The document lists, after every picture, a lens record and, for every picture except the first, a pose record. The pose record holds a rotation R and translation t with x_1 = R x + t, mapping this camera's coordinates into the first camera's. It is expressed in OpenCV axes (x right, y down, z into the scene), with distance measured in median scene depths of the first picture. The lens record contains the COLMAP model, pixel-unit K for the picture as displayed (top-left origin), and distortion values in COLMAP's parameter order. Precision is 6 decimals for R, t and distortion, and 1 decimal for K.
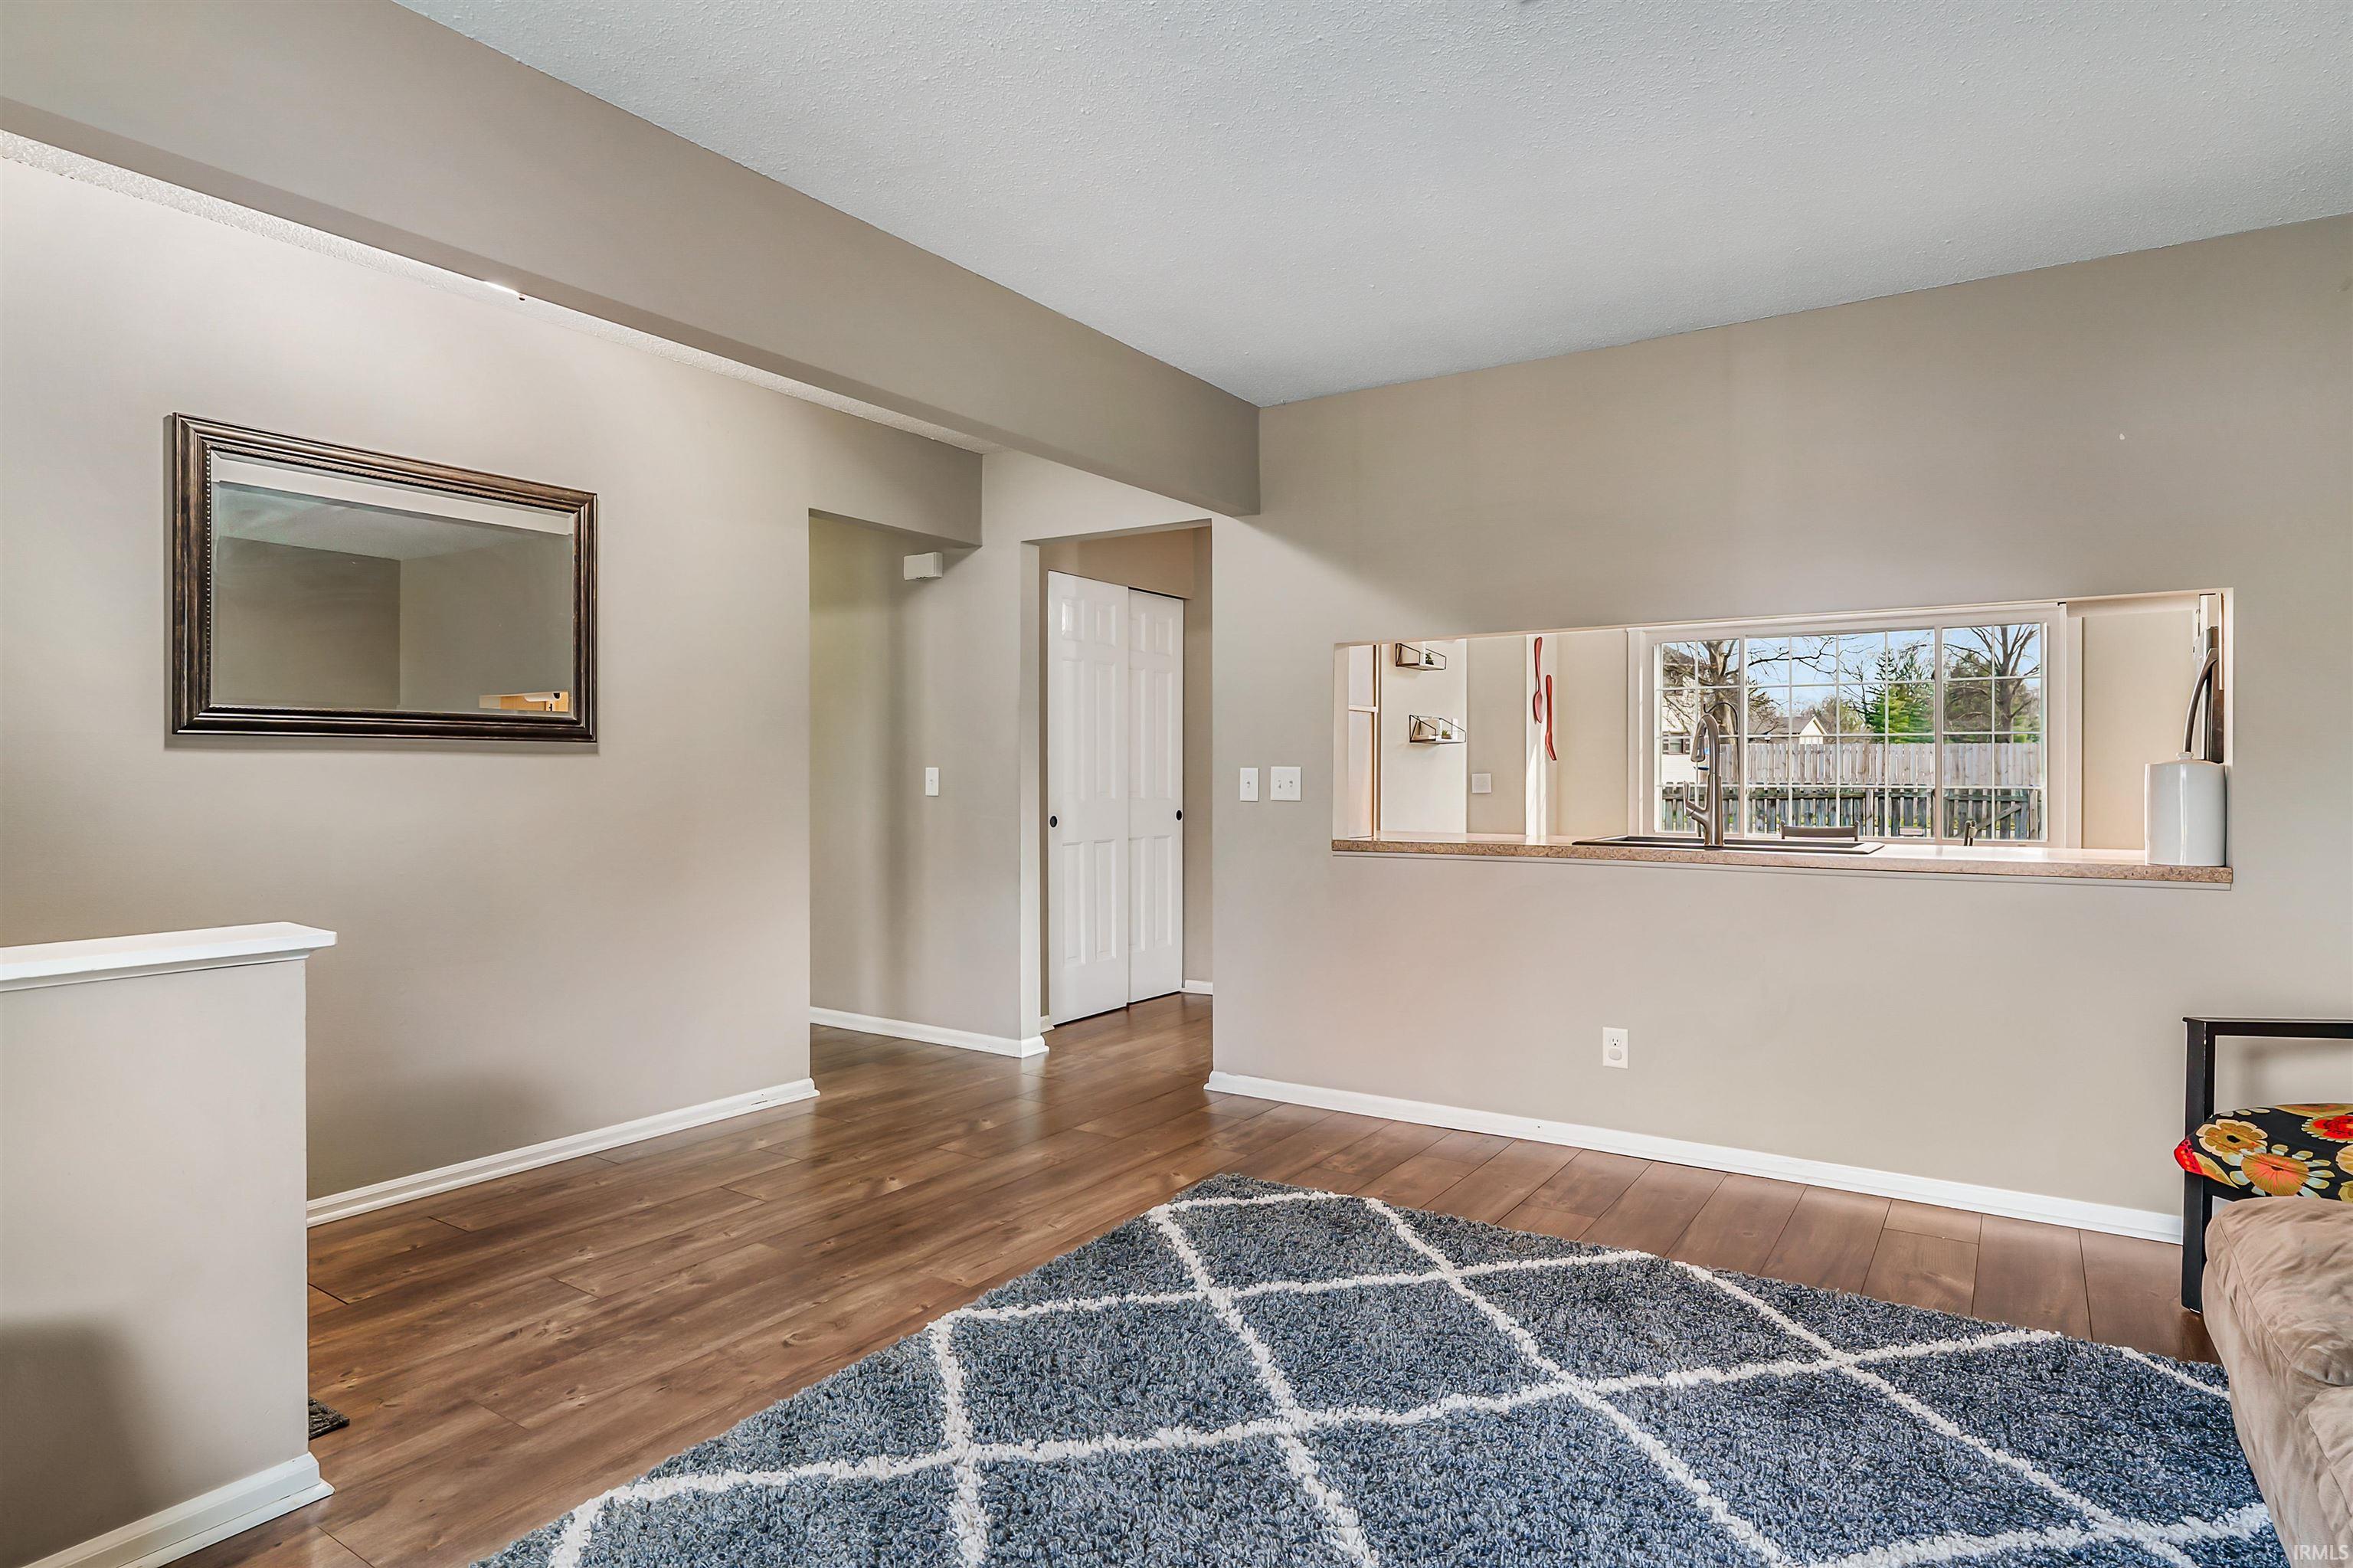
lens RADIAL K [[1264.8, 0, 1191.1], [0, 1264.8, 771.8], [0, 0, 1]] dist [-0.002110, 0.000201]
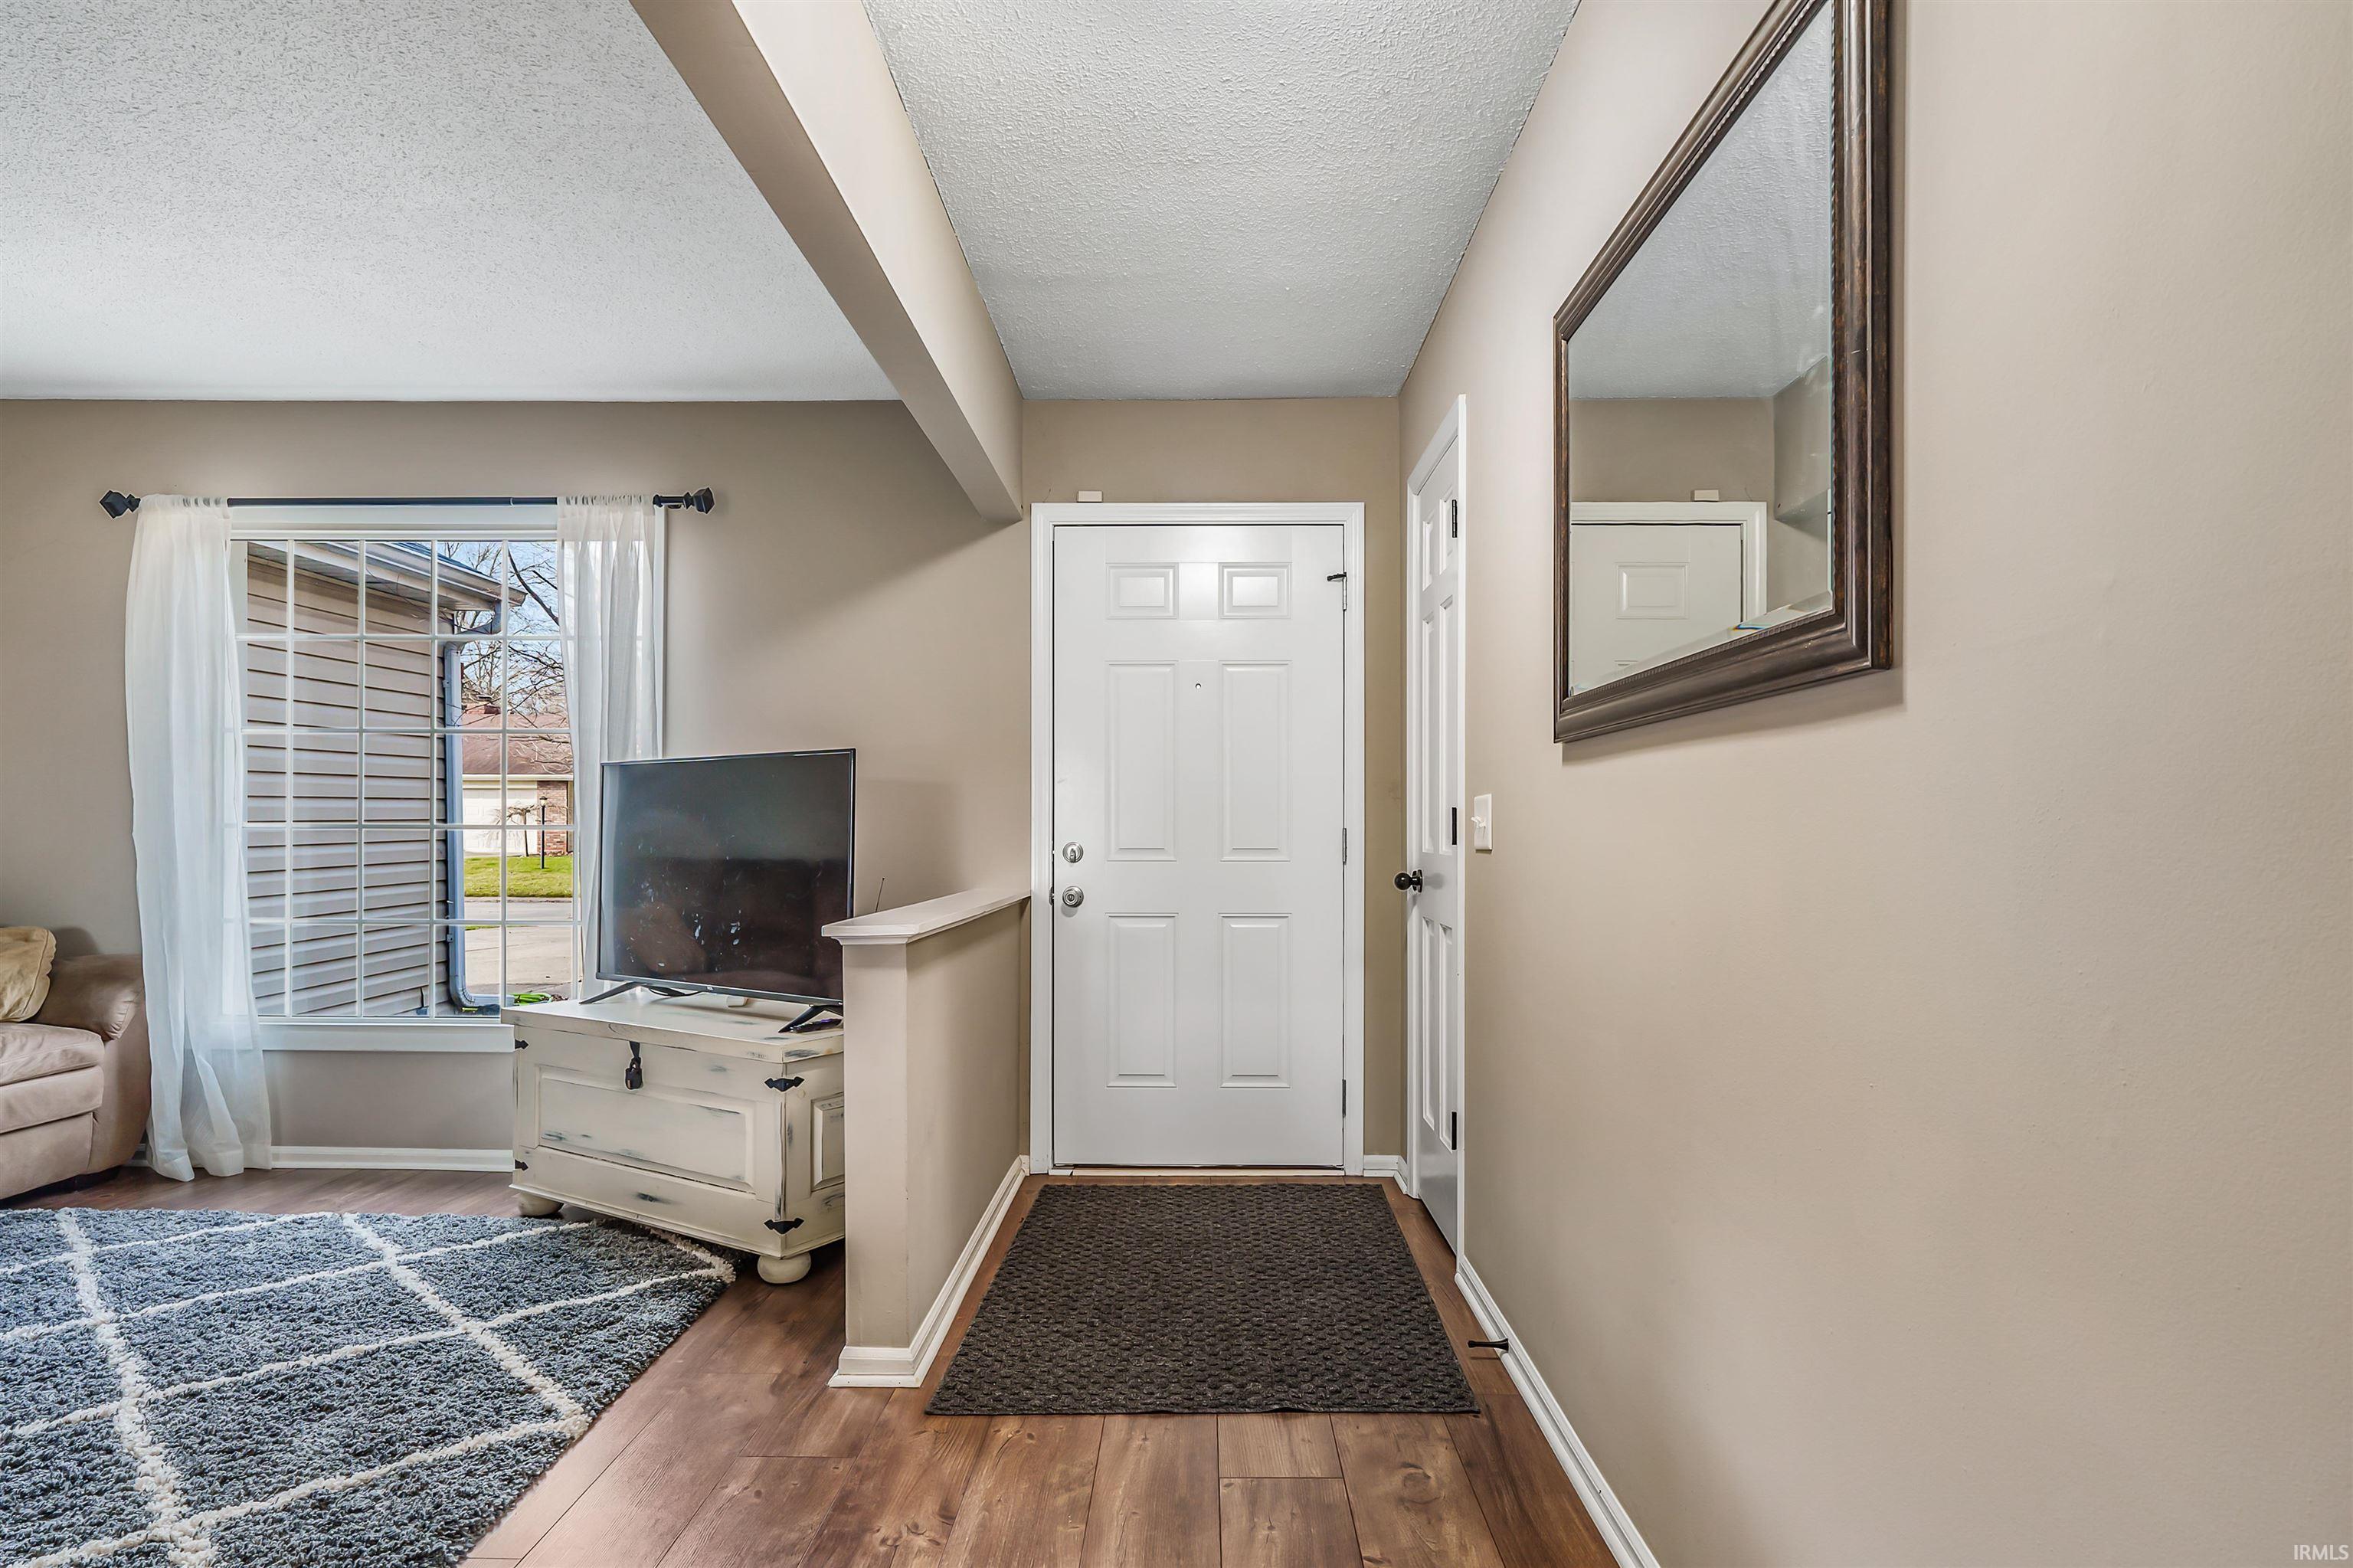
lens RADIAL K [[1266.3, 0, 1198.0], [0, 1266.3, 833.8], [0, 0, 1]] dist [-0.004372, 0.000706]
pose [[-0.837893, -0.002127, -0.545830, -0.195242], [-0.007827, 0.999936, 0.008119, 0.015663], [0.545778, 0.011075, -0.837856, 1.397539]]
